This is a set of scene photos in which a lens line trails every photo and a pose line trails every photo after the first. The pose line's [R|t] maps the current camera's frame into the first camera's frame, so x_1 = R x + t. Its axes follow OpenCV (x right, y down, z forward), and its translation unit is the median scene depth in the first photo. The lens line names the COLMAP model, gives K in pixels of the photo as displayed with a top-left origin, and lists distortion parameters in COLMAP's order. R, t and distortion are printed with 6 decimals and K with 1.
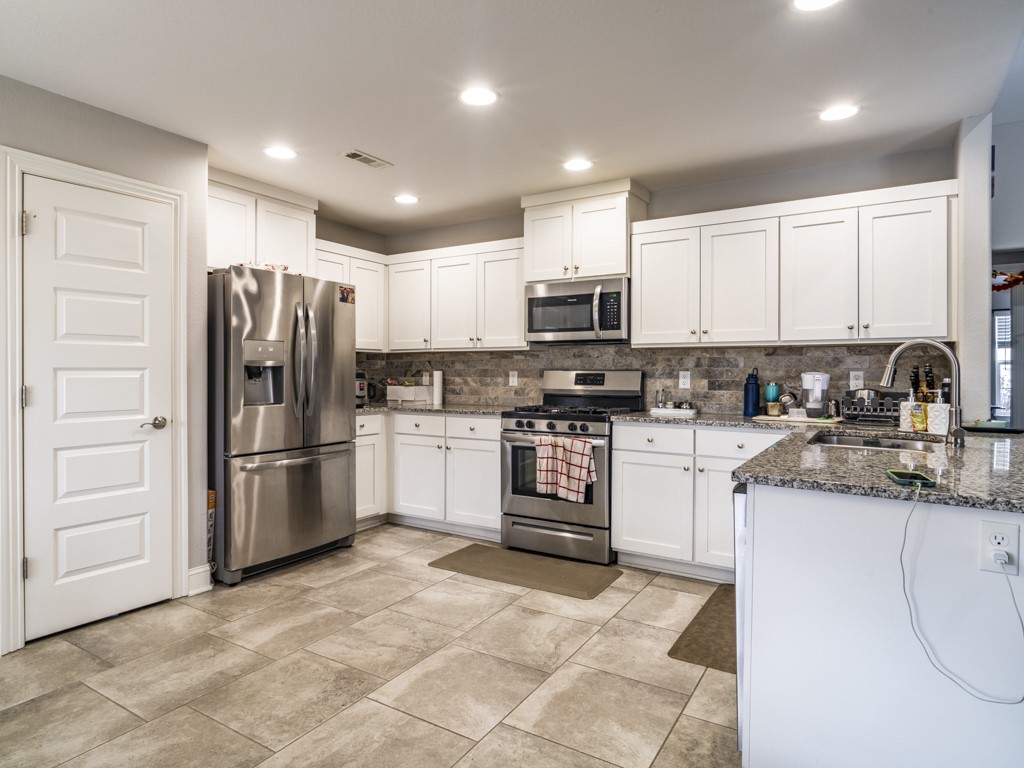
lens RADIAL K [[603.3, 0, 519.4], [0, 603.3, 378.0], [0, 0, 1]] dist [-0.003714, -0.000100]
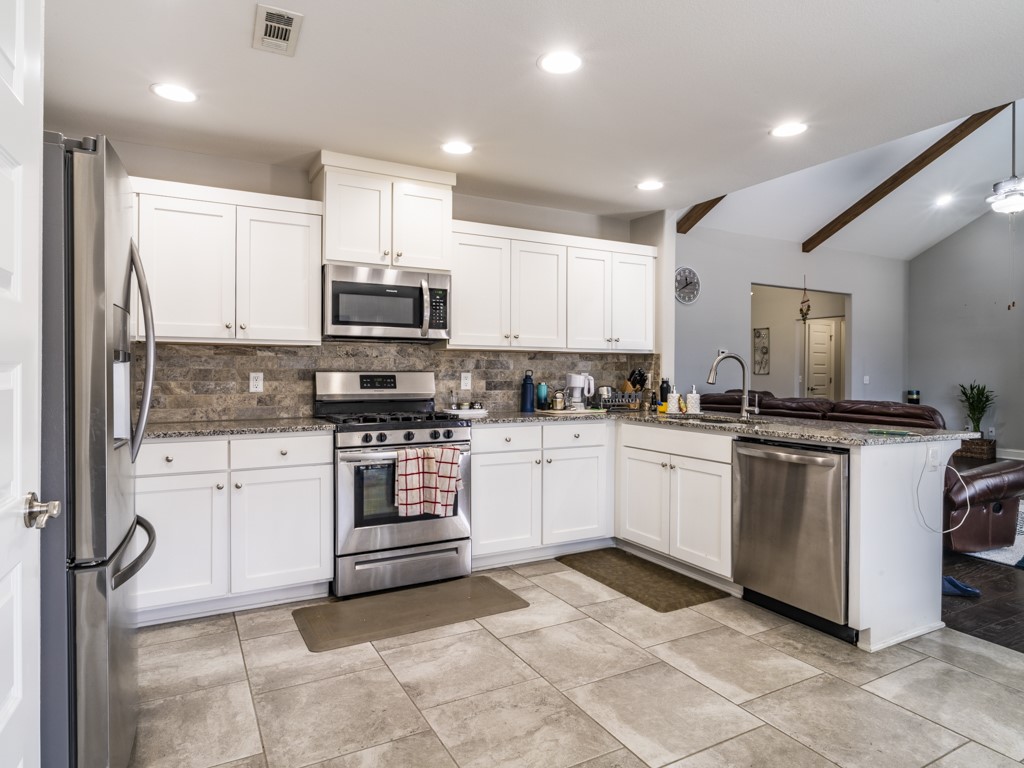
lens RADIAL K [[603.3, 0, 518.7], [0, 603.3, 380.6], [0, 0, 1]] dist [-0.003714, -0.000100]
pose [[0.492650, -0.012473, 0.870138, -0.632843], [0.006738, 0.999922, 0.010518, -0.008695], [-0.870202, 0.000681, 0.492695, 0.450127]]
